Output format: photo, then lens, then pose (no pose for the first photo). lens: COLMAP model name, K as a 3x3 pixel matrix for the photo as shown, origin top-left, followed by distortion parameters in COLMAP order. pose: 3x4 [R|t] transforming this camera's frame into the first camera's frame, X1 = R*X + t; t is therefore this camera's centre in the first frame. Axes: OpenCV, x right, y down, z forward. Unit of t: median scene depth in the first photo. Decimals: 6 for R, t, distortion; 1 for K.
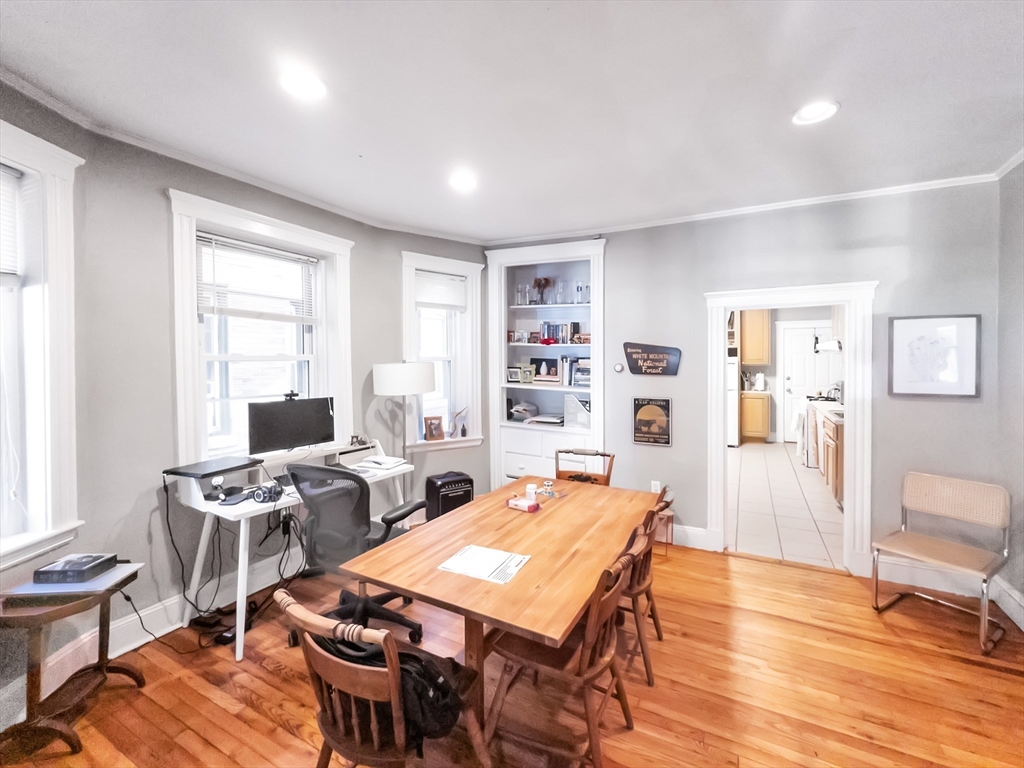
lens RADIAL K [[416.6, 0, 481.1], [0, 416.6, 359.1], [0, 0, 1]] dist [-0.001731, 0.000422]
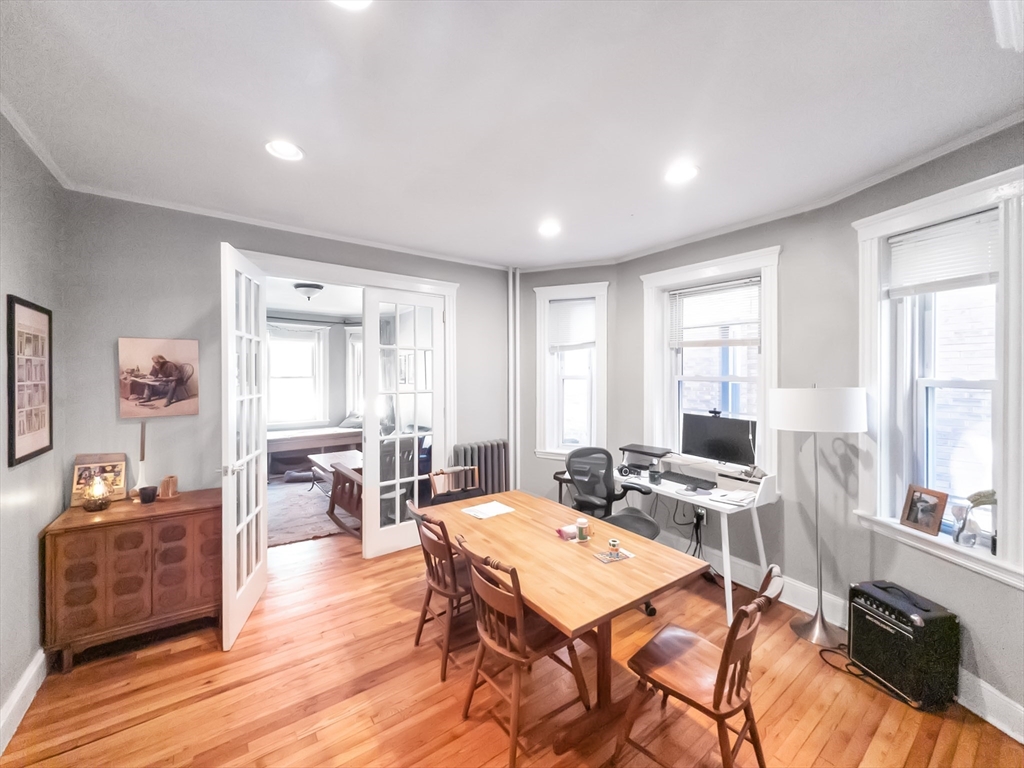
lens RADIAL K [[416.6, 0, 513.3], [0, 416.6, 380.0], [0, 0, 1]] dist [-0.001731, 0.000422]
pose [[-0.366089, 0.014938, -0.930460, 0.768476], [-0.003362, 0.999843, 0.017375, -0.018105], [0.930574, 0.009489, -0.365981, 0.884868]]
